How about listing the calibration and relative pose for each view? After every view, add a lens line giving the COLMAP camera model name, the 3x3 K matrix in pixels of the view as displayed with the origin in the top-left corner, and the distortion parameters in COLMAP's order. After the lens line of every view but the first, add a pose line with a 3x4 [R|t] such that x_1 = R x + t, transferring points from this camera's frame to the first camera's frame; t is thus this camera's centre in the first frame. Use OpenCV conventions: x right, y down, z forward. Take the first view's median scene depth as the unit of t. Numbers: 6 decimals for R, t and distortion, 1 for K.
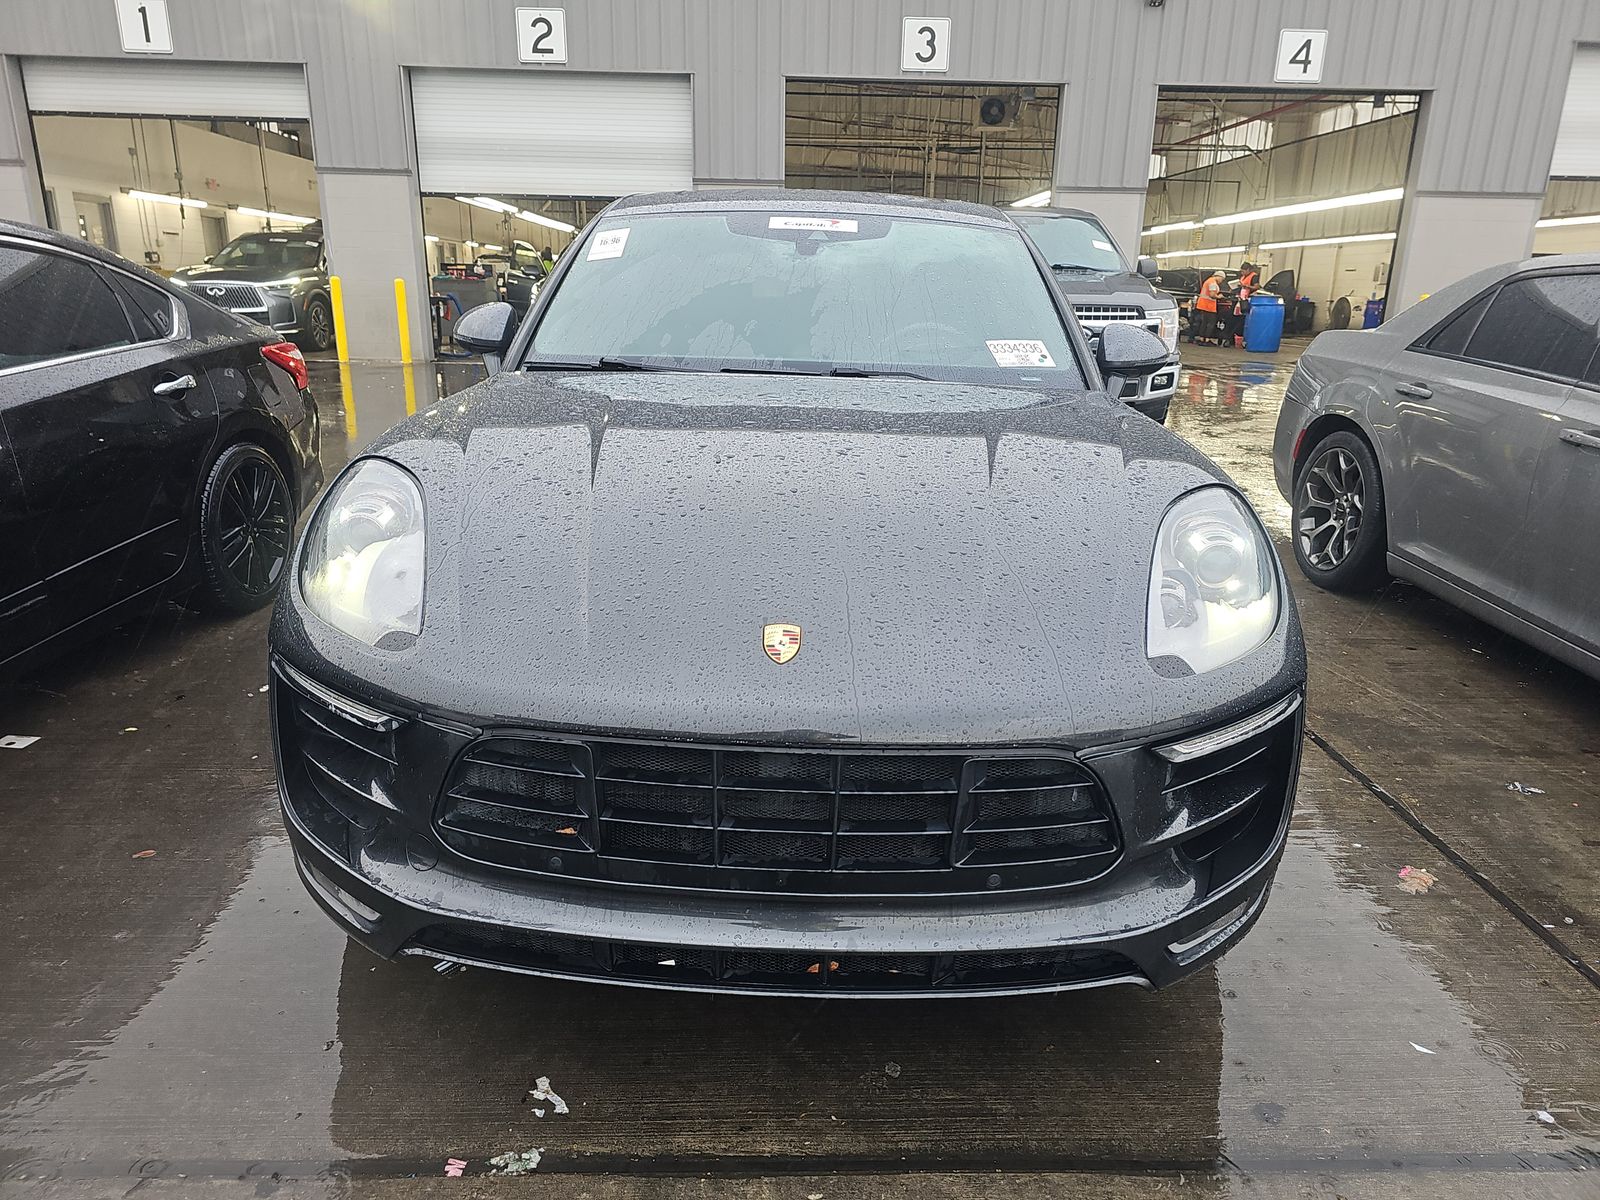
lens RADIAL K [[1065.0, 0, 809.3], [0, 1065.0, 597.9], [0, 0, 1]] dist [0.035883, -0.029646]
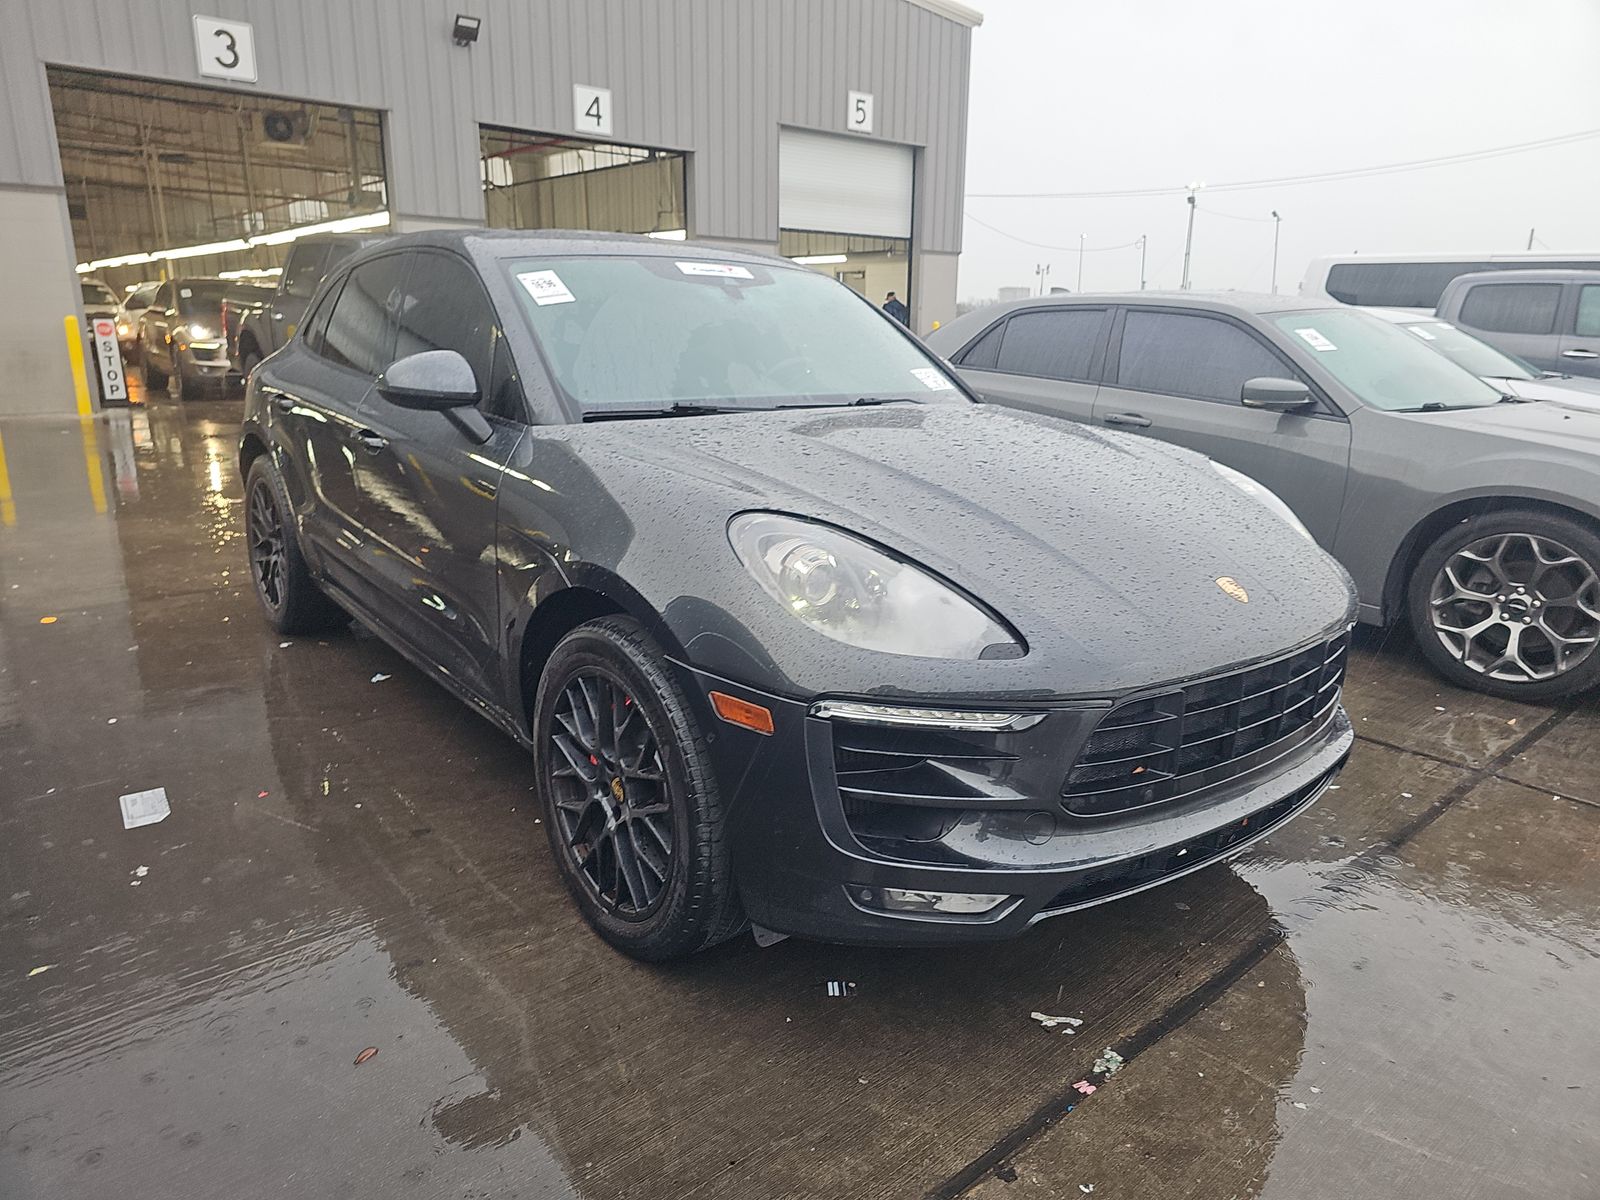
lens RADIAL K [[1065.0, 0, 806.2], [0, 1065.0, 595.3], [0, 0, 1]] dist [0.035883, -0.029646]
pose [[0.765716, -0.169642, 0.620404, -0.155952], [0.183971, 0.982056, 0.041470, -0.013146], [-0.616307, 0.082382, 0.783185, 0.029671]]
